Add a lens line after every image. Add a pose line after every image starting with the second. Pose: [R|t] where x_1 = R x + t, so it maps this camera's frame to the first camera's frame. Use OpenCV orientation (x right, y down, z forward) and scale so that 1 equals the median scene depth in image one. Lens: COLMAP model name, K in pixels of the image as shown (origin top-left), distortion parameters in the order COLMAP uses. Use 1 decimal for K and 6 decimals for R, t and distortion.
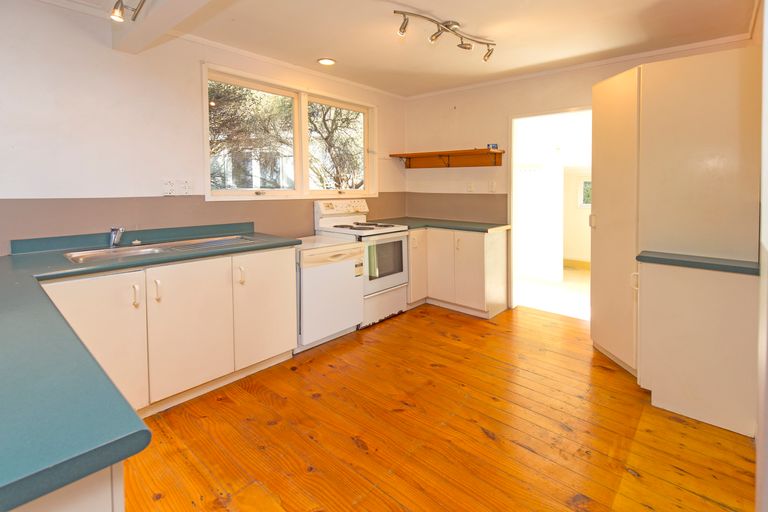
lens RADIAL K [[369.0, 0, 389.8], [0, 369.0, 218.3], [0, 0, 1]] dist [-0.011423, 0.000118]
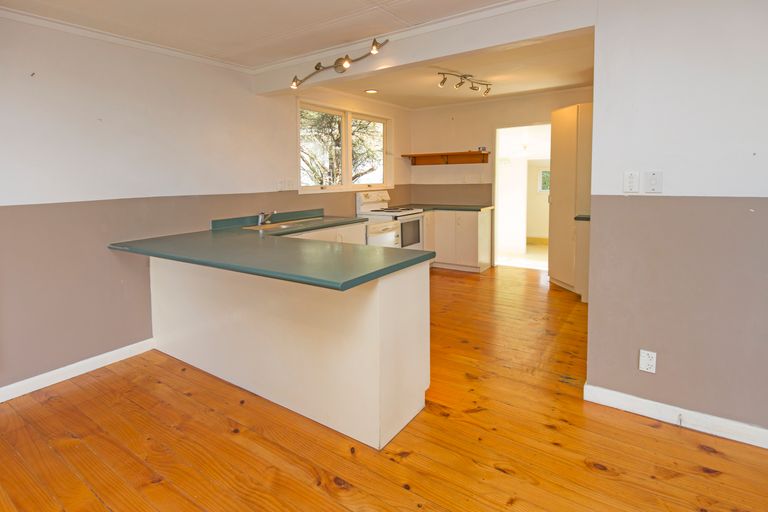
lens RADIAL K [[398.2, 0, 383.5], [0, 398.2, 257.7], [0, 0, 1]] dist [0.005111, 0.000163]
pose [[0.993116, -0.047194, 0.107211, -0.267807], [0.035033, 0.993022, 0.112607, 0.028949], [-0.111777, -0.108076, 0.987839, -0.480143]]
